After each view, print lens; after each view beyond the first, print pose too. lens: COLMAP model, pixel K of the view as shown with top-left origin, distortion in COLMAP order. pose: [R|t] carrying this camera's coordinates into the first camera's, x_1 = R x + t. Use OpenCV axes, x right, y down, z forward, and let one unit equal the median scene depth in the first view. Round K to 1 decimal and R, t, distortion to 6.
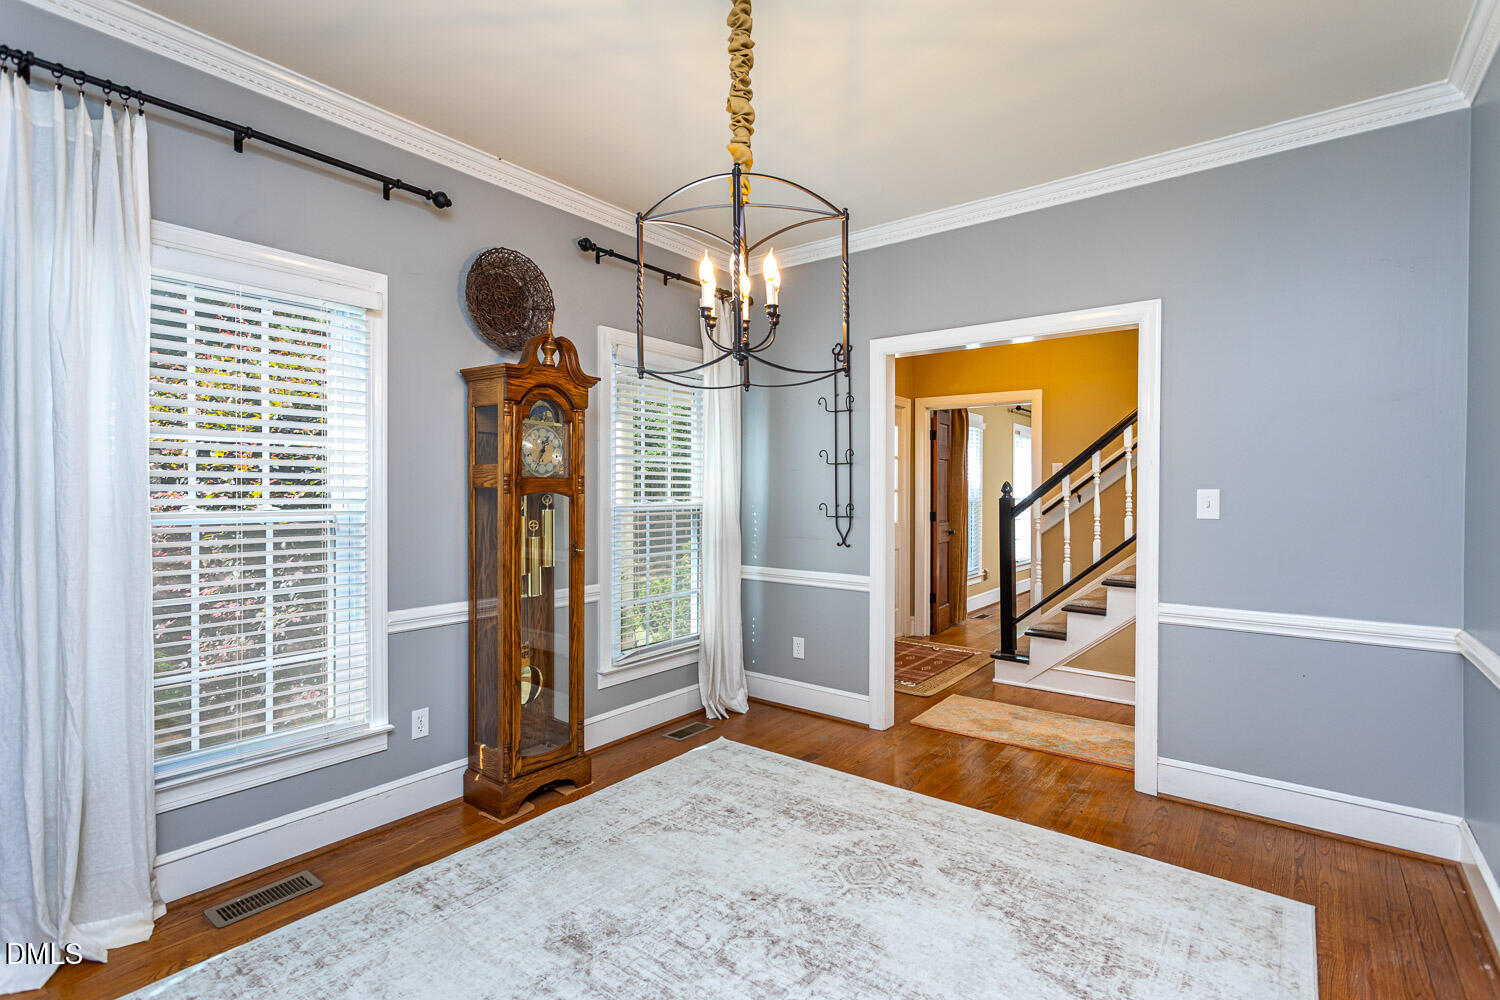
lens RADIAL K [[719.5, 0, 744.8], [0, 719.5, 496.0], [0, 0, 1]] dist [-0.002637, -0.000830]
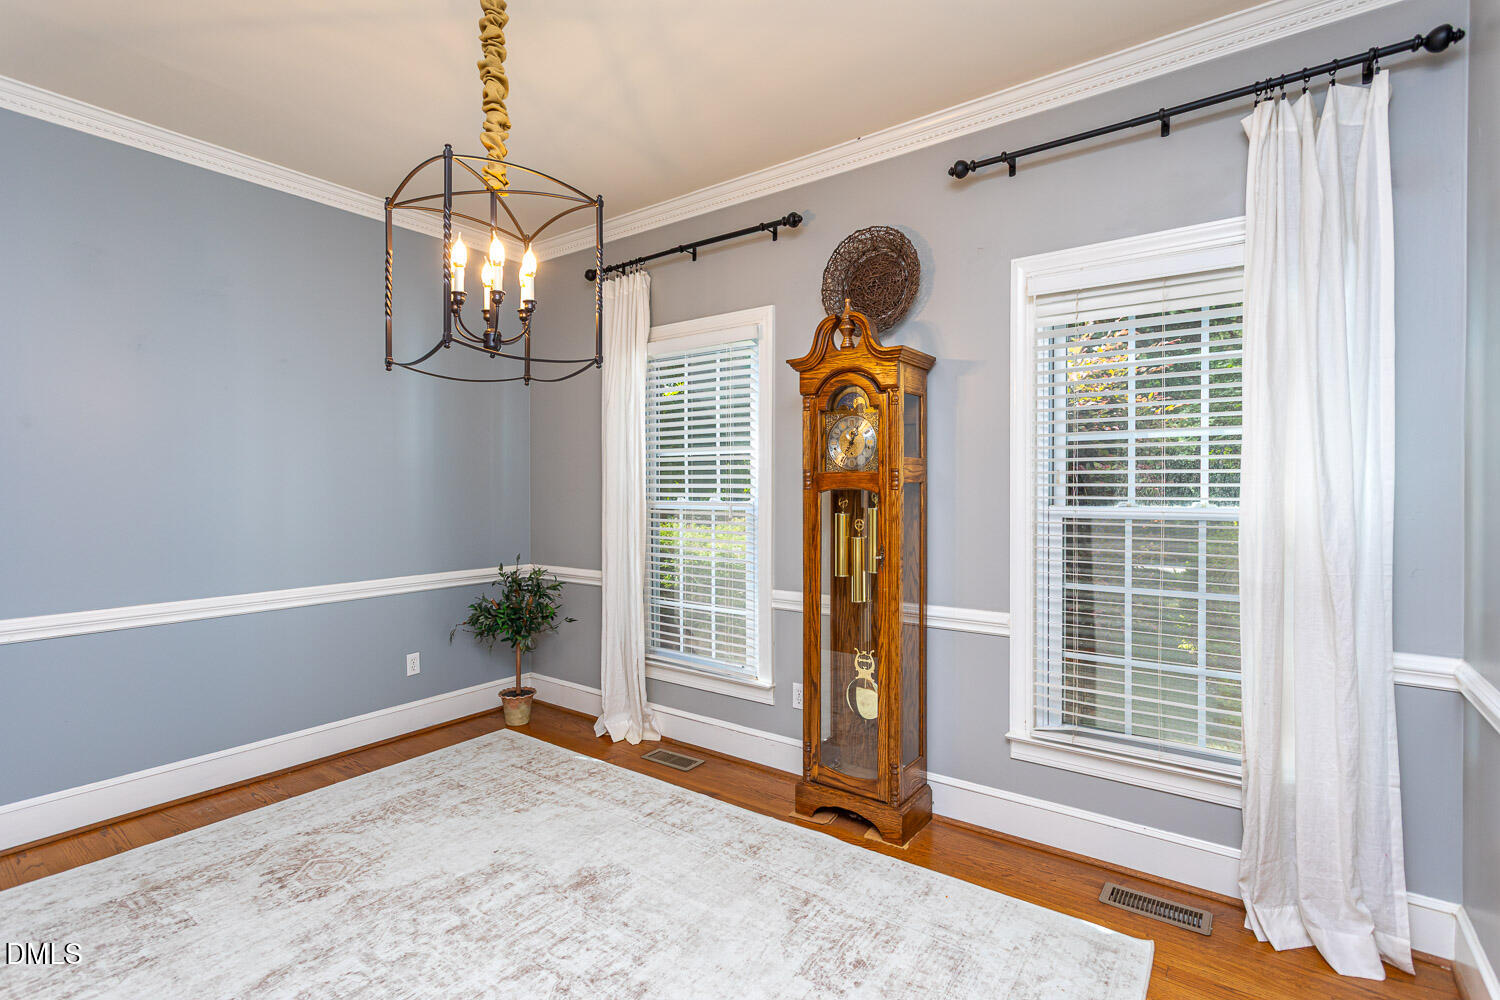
lens RADIAL K [[719.5, 0, 744.8], [0, 719.5, 496.0], [0, 0, 1]] dist [-0.002637, -0.000830]
pose [[0.007560, 0.011977, -0.999900, 0.678129], [-0.005686, 0.999913, 0.011935, -0.006601], [0.999955, 0.005595, 0.007628, 0.931770]]
